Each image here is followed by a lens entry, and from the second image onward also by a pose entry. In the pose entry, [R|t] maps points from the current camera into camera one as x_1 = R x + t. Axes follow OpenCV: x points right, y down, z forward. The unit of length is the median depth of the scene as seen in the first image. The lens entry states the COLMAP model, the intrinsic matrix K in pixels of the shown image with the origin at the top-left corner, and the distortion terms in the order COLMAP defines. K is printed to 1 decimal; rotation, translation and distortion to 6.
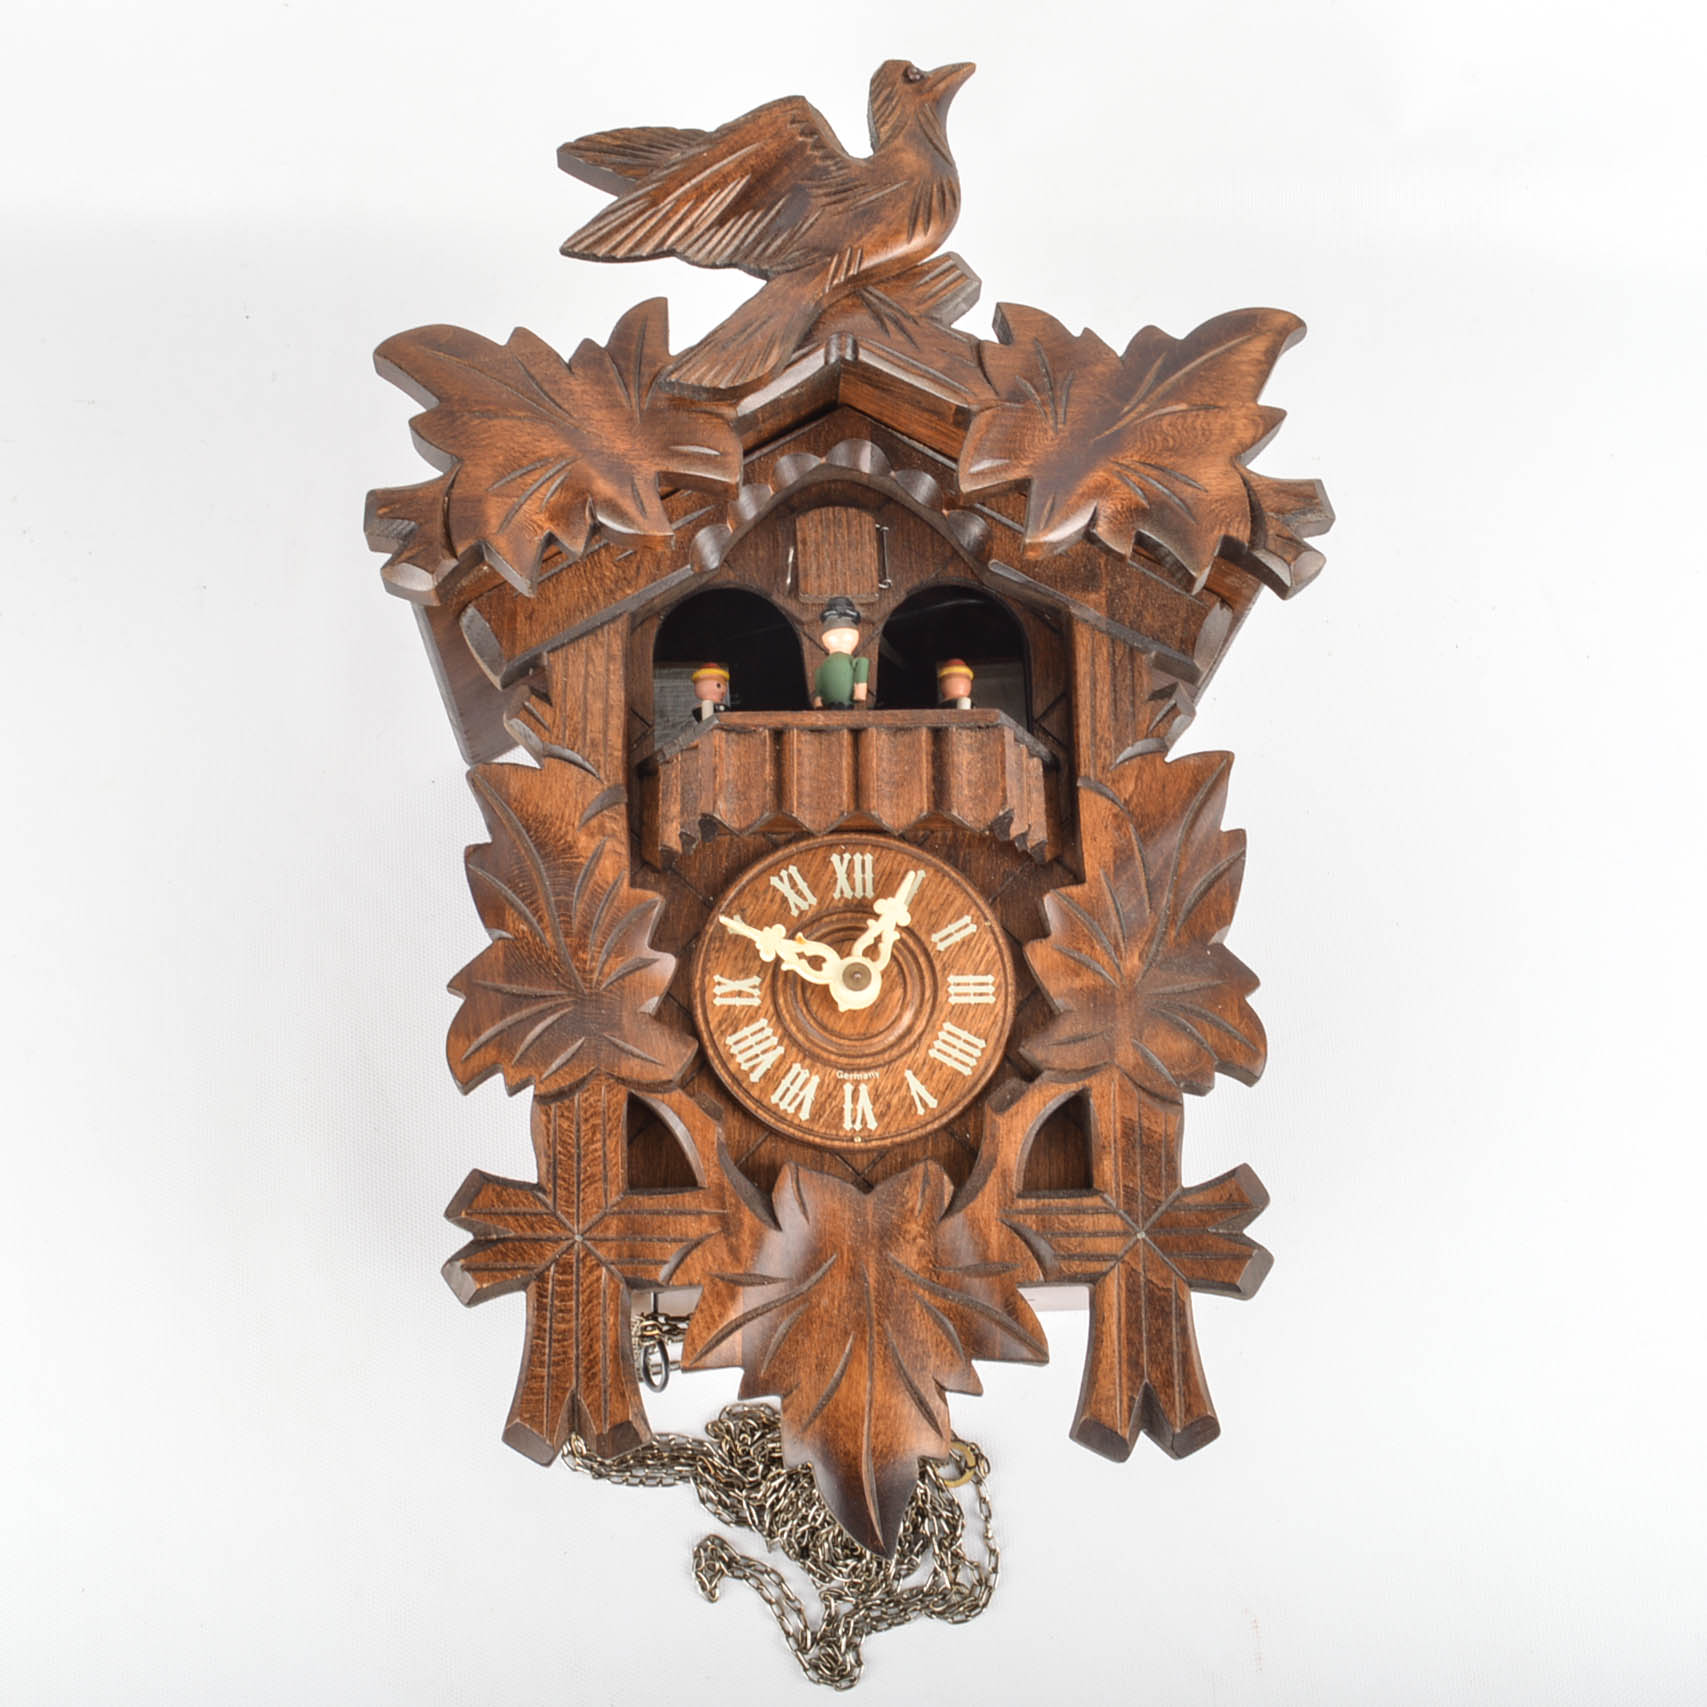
lens RADIAL K [[2368.2, 0, 715.6], [0, 2368.2, 802.2], [0, 0, 1]] dist [-0.079254, -0.012837]
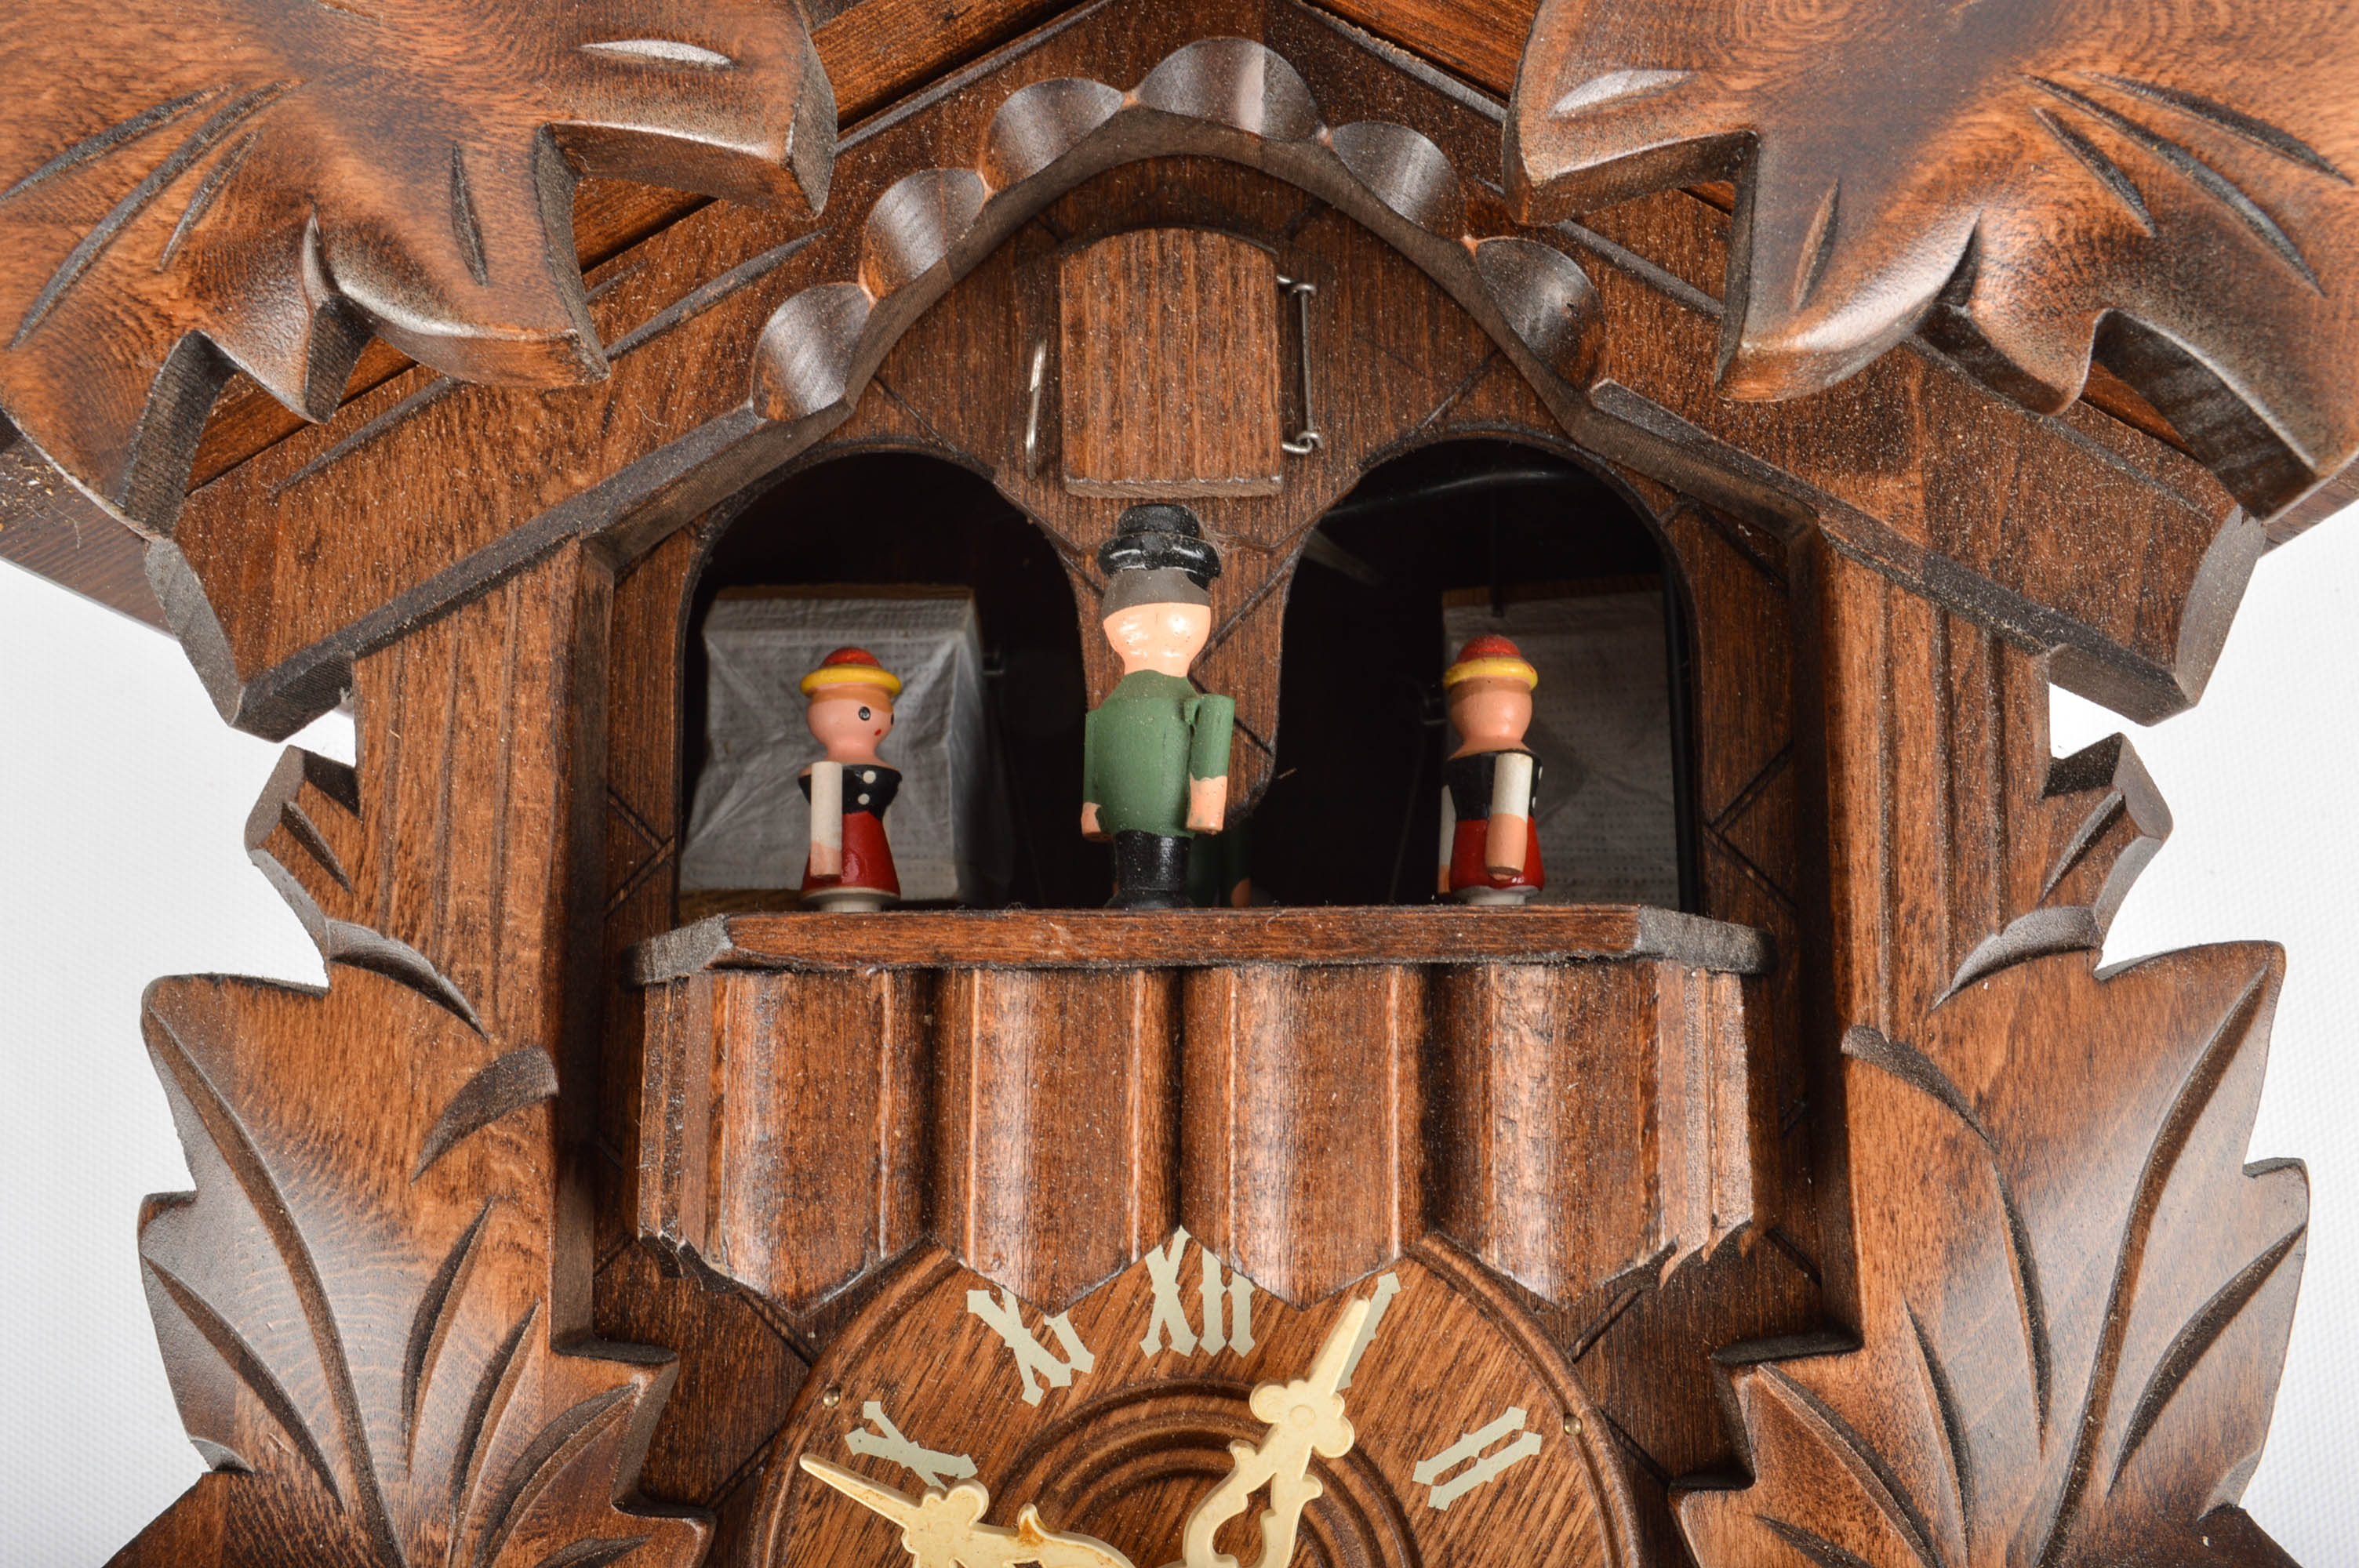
lens RADIAL K [[2118.1, 0, 1179.5], [0, 2118.1, 784.0], [0, 0, 1]] dist [-0.078308, 0.012254]
pose [[0.999451, -0.000468, -0.033125, 0.066824], [0.005096, 0.990172, 0.139765, -0.090355], [0.032734, -0.139857, 0.989631, 0.704472]]
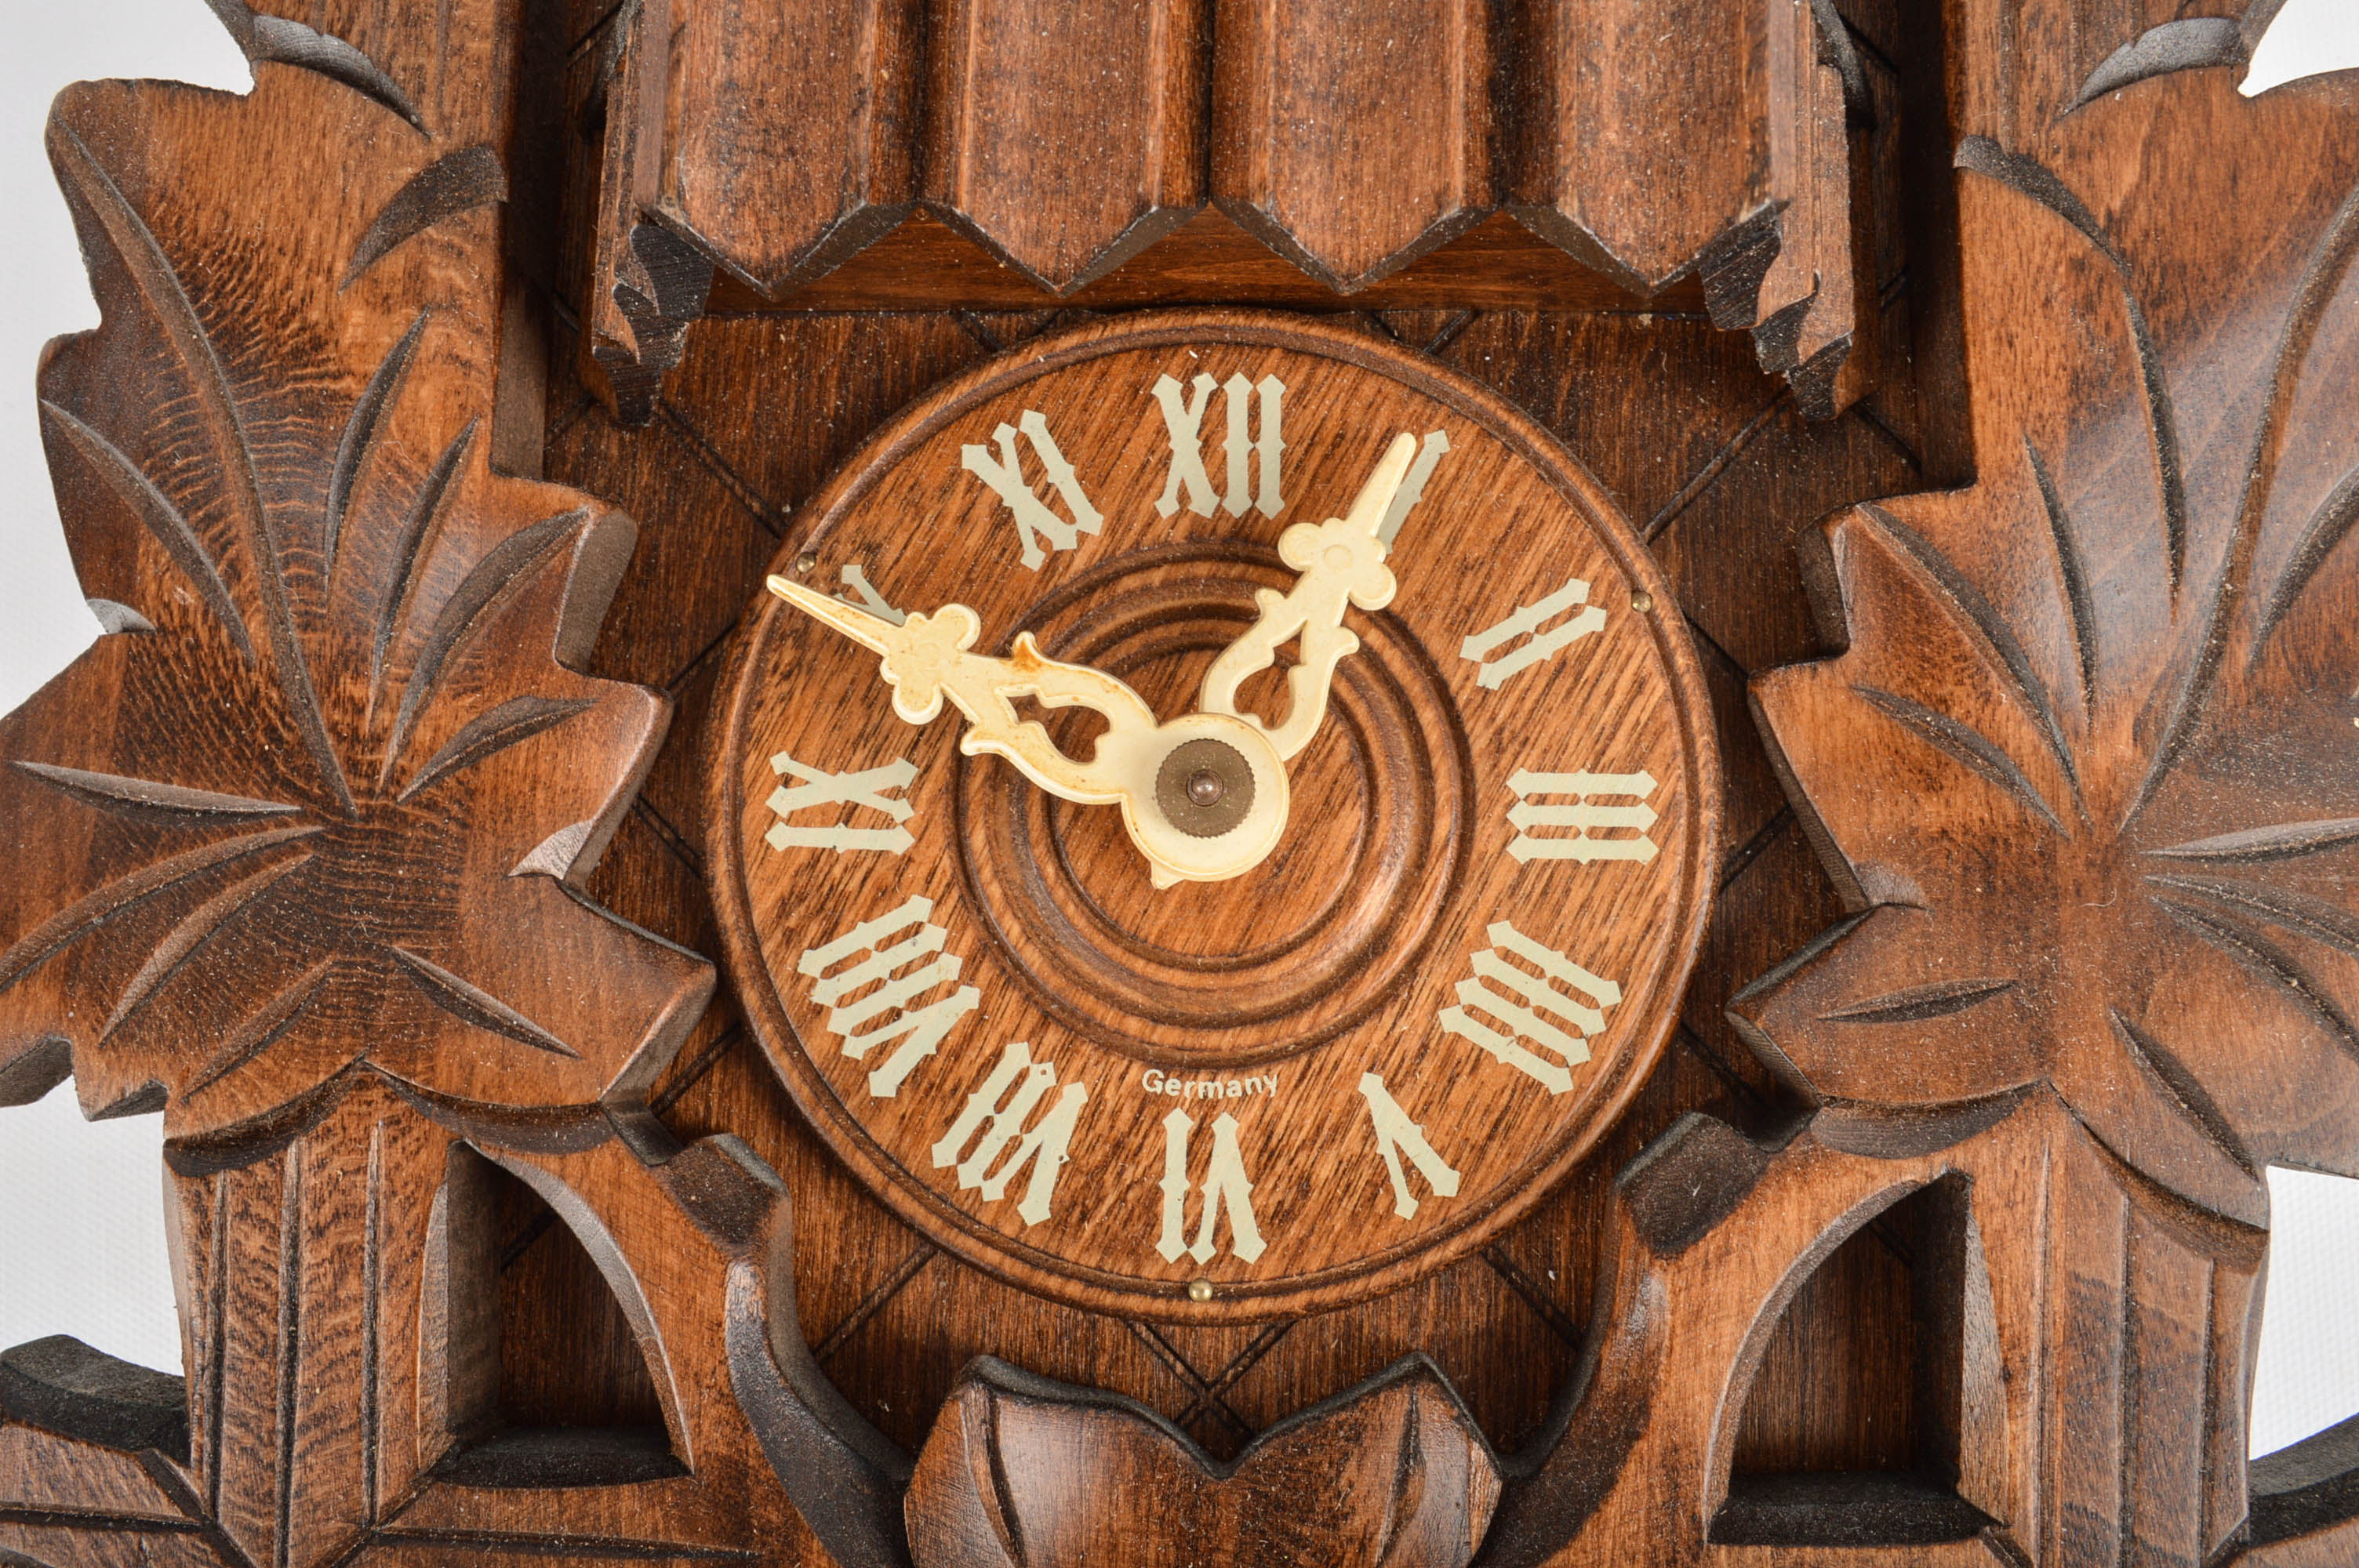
lens RADIAL K [[2118.1, 0, 1179.5], [0, 2118.1, 784.0], [0, 0, 1]] dist [-0.078308, 0.012254]
pose [[0.999066, 0.022237, -0.037054, 0.064870], [-0.014889, 0.982069, 0.187934, 0.022867], [0.040568, -0.187207, 0.981482, 0.722445]]
